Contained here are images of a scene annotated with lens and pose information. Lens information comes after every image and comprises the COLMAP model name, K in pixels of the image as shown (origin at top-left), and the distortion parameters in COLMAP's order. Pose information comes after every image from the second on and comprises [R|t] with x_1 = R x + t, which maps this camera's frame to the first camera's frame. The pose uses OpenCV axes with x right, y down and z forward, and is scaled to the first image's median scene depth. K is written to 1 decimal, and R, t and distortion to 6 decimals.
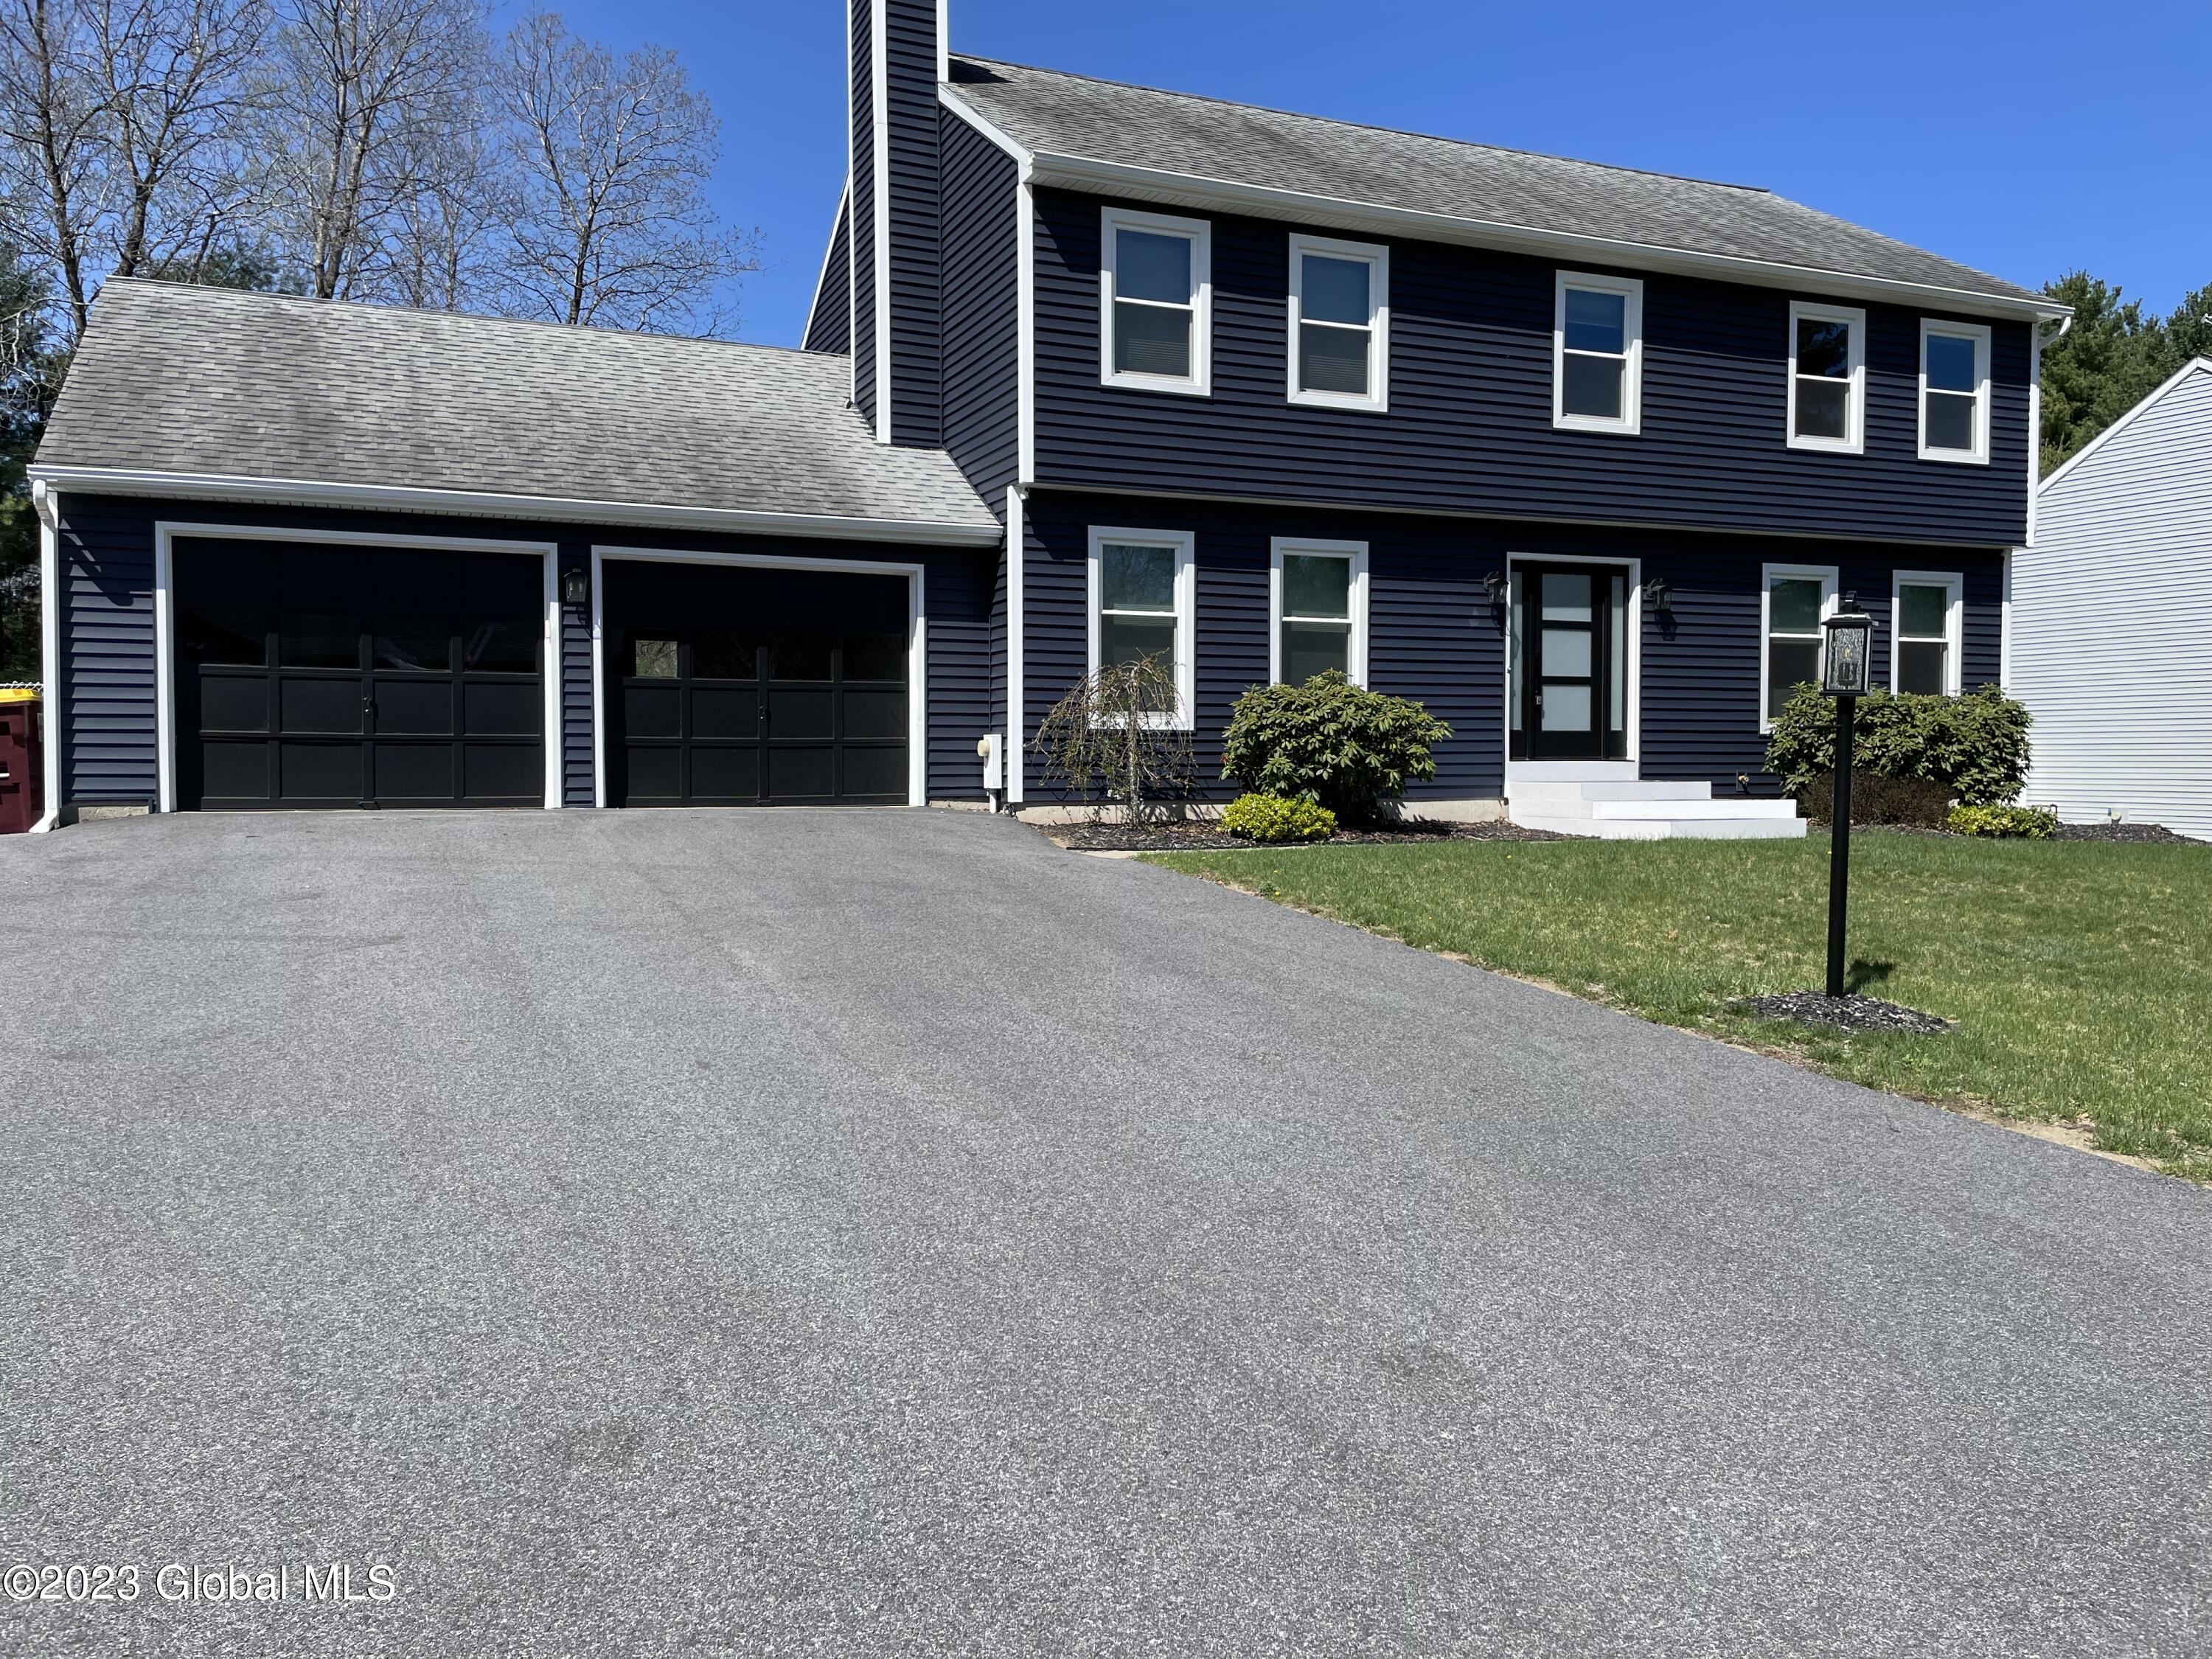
lens RADIAL K [[1683.7, 0, 1104.9], [0, 1683.7, 815.0], [0, 0, 1]] dist [0.088797, -0.097357]
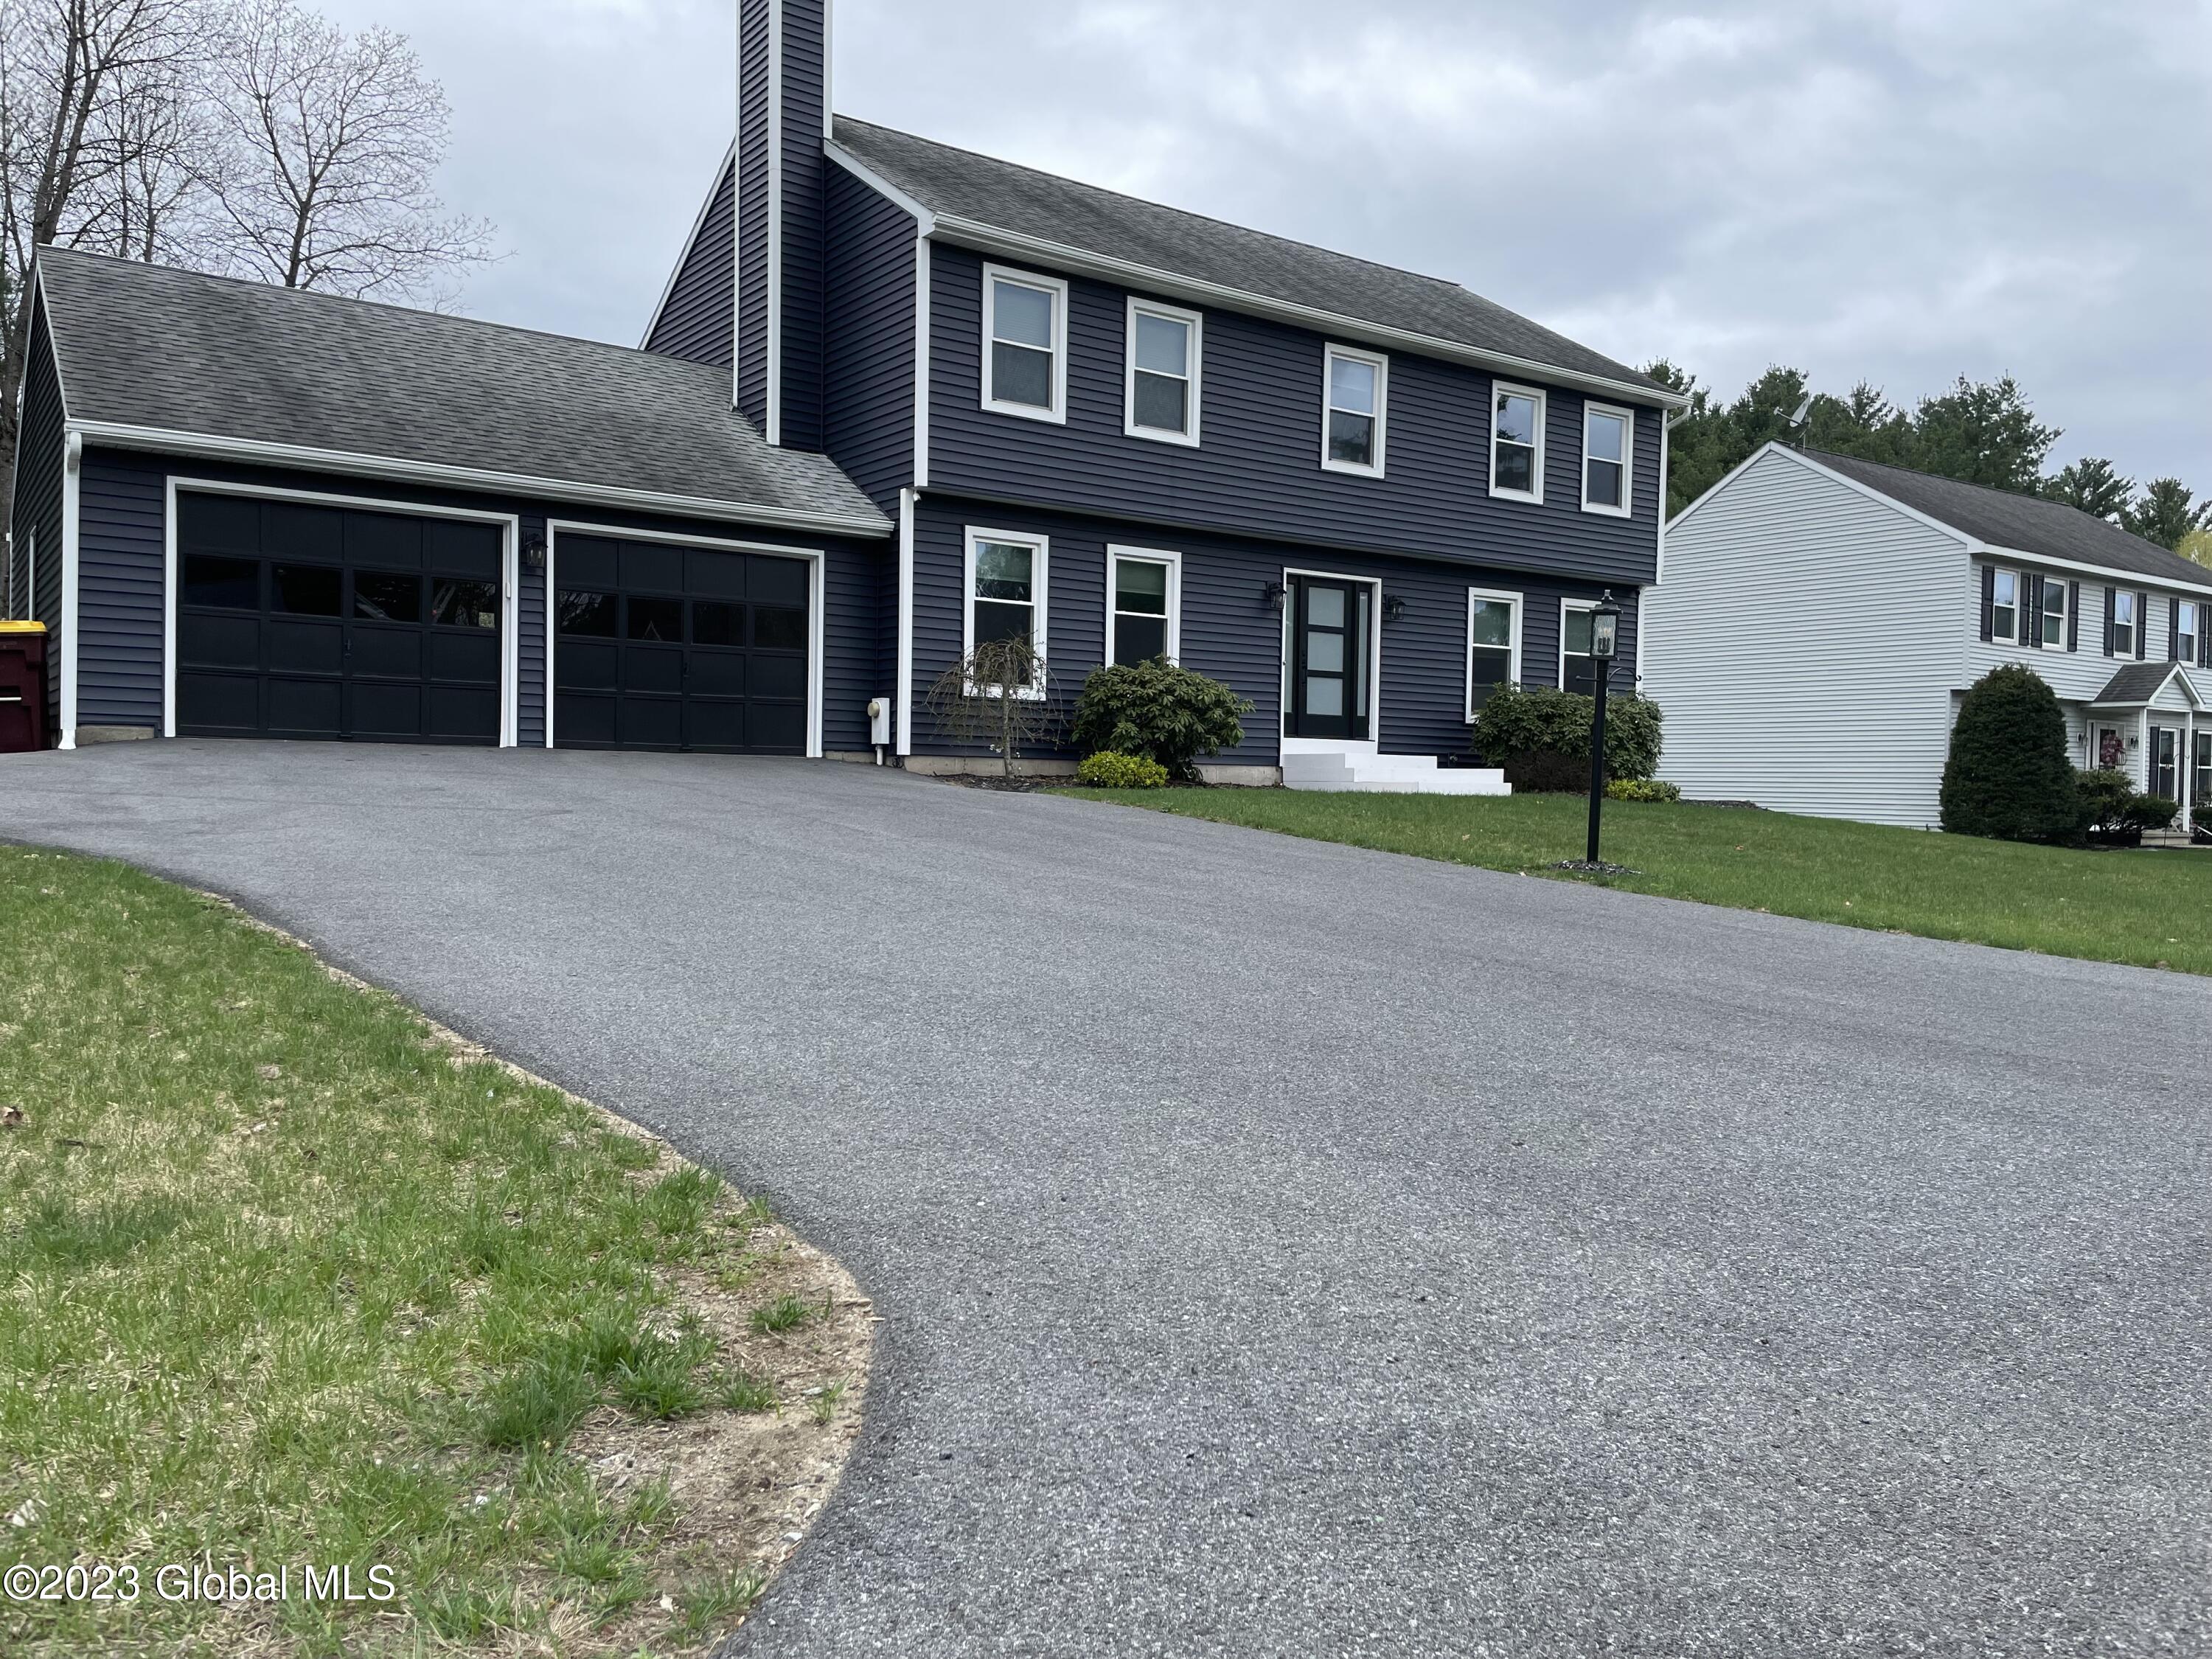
lens RADIAL K [[1683.7, 0, 1124.7], [0, 1683.7, 822.0], [0, 0, 1]] dist [0.088797, -0.097357]
pose [[0.975339, 0.013788, 0.220280, -0.152458], [-0.011844, 0.999878, -0.010143, 0.046697], [-0.220393, 0.007284, 0.975384, -0.179738]]
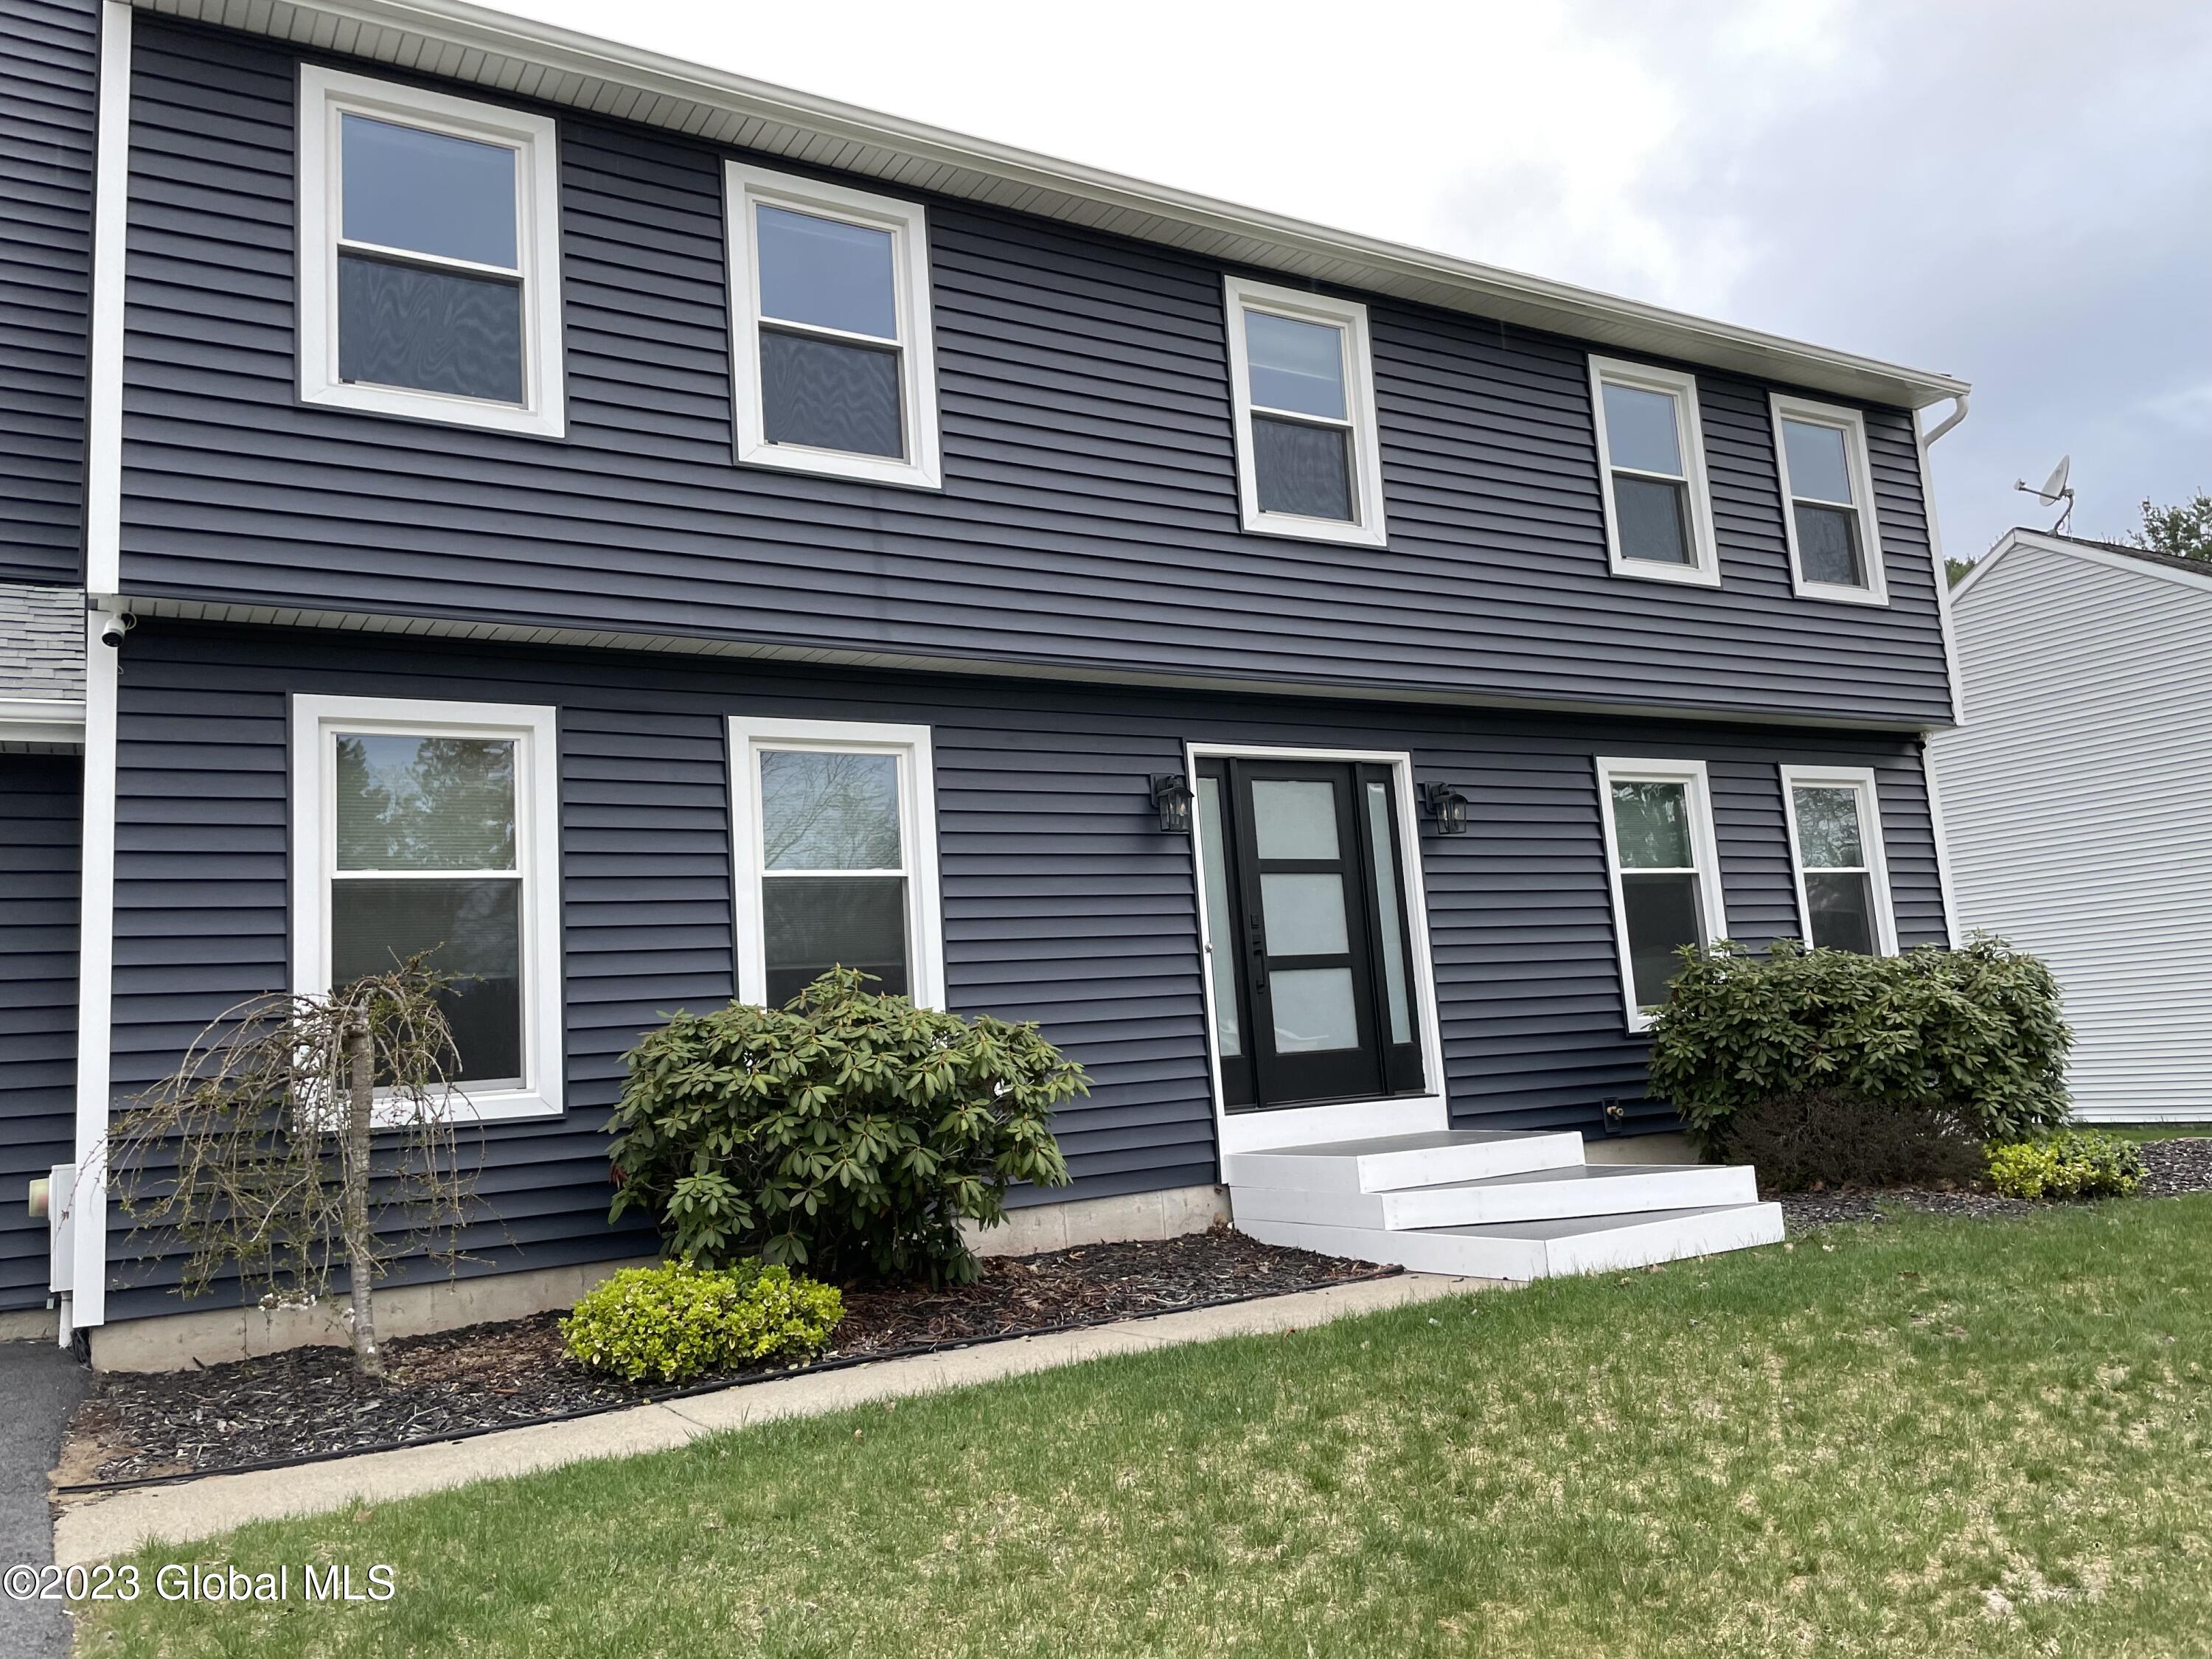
lens RADIAL K [[1683.7, 0, 1107.9], [0, 1683.7, 794.7], [0, 0, 1]] dist [0.088797, -0.097357]
pose [[0.988147, -0.046189, 0.146396, 0.135339], [0.072947, 0.980391, -0.183061, -0.038540], [-0.135070, 0.191570, 0.972140, 0.486077]]
